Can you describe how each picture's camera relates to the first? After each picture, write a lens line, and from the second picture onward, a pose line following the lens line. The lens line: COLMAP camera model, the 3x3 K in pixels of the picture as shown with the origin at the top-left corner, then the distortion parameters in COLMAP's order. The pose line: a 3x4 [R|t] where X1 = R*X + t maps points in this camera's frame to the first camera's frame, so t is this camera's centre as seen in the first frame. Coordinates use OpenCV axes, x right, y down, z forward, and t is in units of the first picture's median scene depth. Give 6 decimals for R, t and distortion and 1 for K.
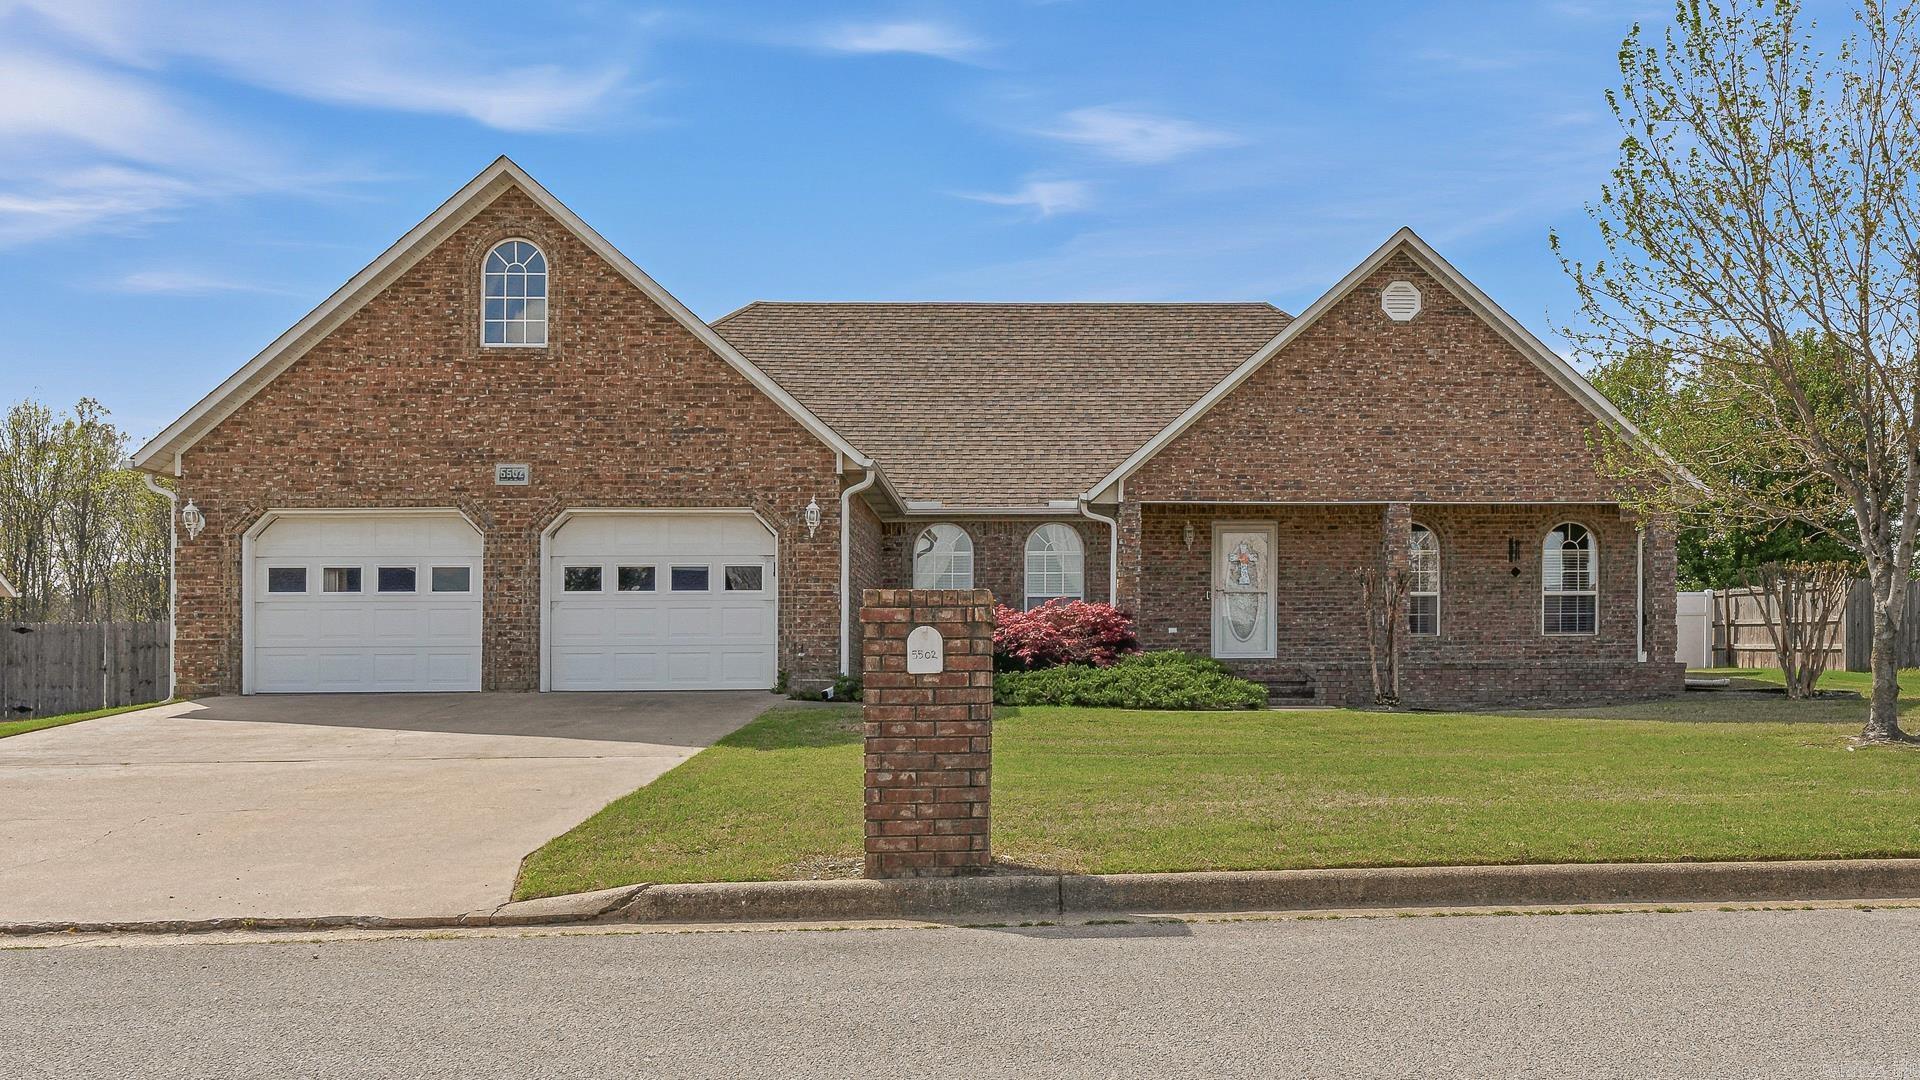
lens RADIAL K [[1551.4, 0, 1101.5], [0, 1551.4, 637.1], [0, 0, 1]] dist [-0.009962, 0.004416]
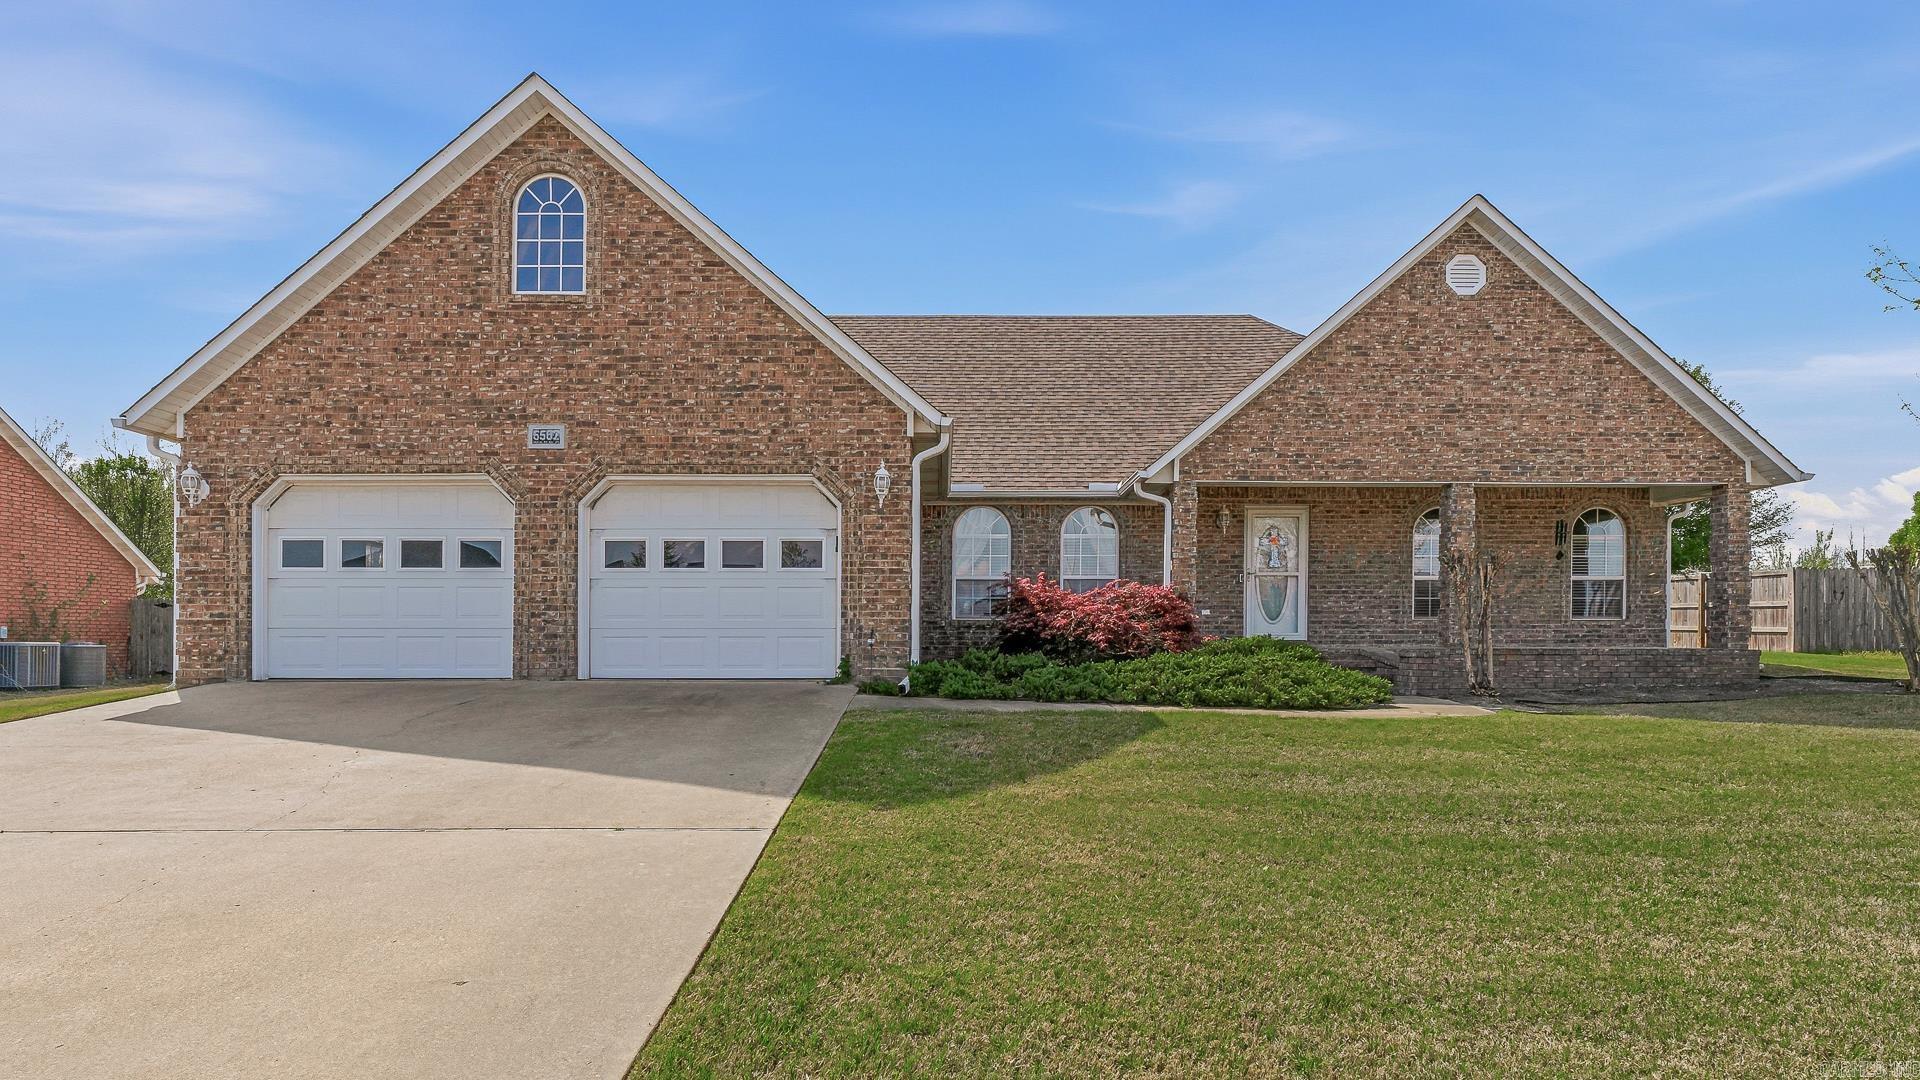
lens RADIAL K [[1014.3, 0, 949.8], [0, 1014.3, 630.4], [0, 0, 1]] dist [-0.002865, -0.000615]
pose [[0.999290, 0.006398, -0.037132, -0.123905], [-0.005684, 0.999798, 0.019300, -0.005695], [0.037248, -0.019075, 0.999124, 0.417404]]
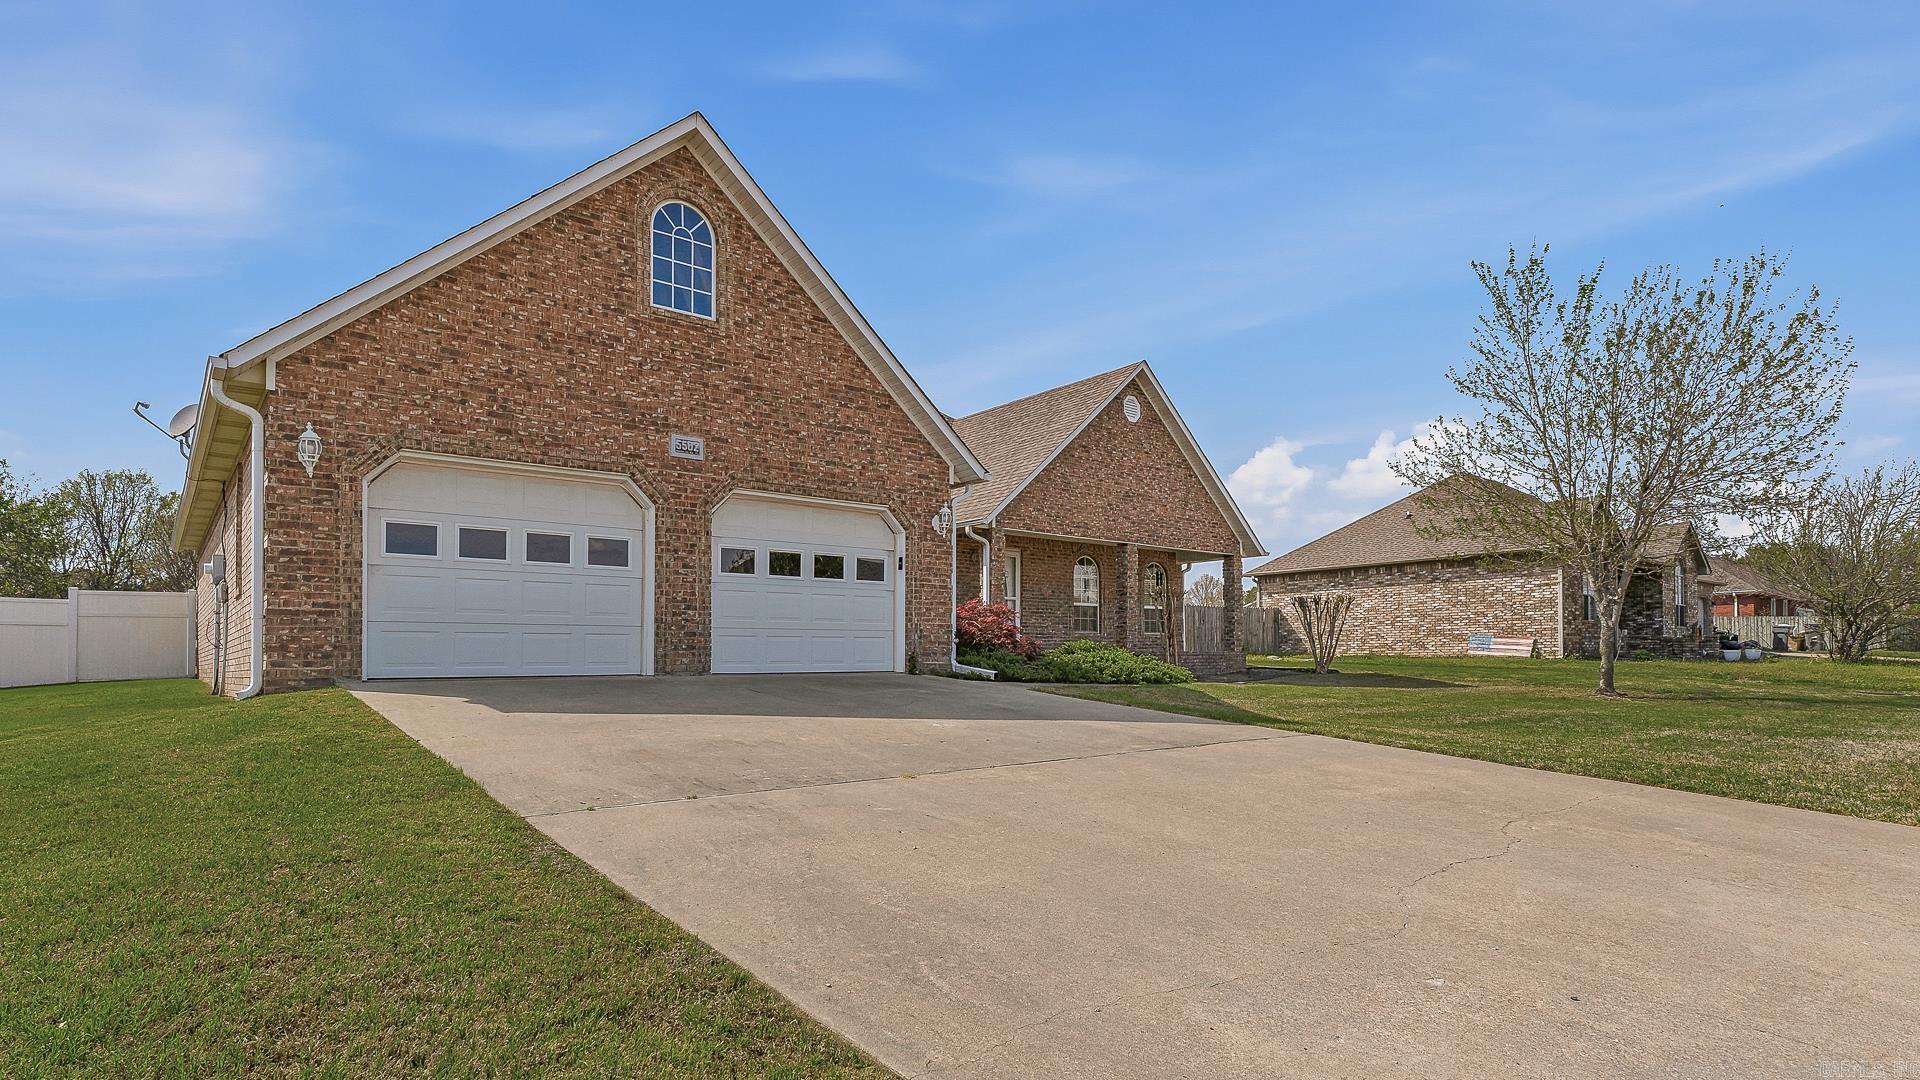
lens RADIAL K [[988.8, 0, 958.3], [0, 988.8, 629.3], [0, 0, 1]] dist [-0.003056, -0.000395]
pose [[0.794380, 0.021245, 0.607049, -0.609623], [-0.018163, 0.999772, -0.011221, 0.010911], [-0.607149, -0.002112, 0.794585, 0.410696]]
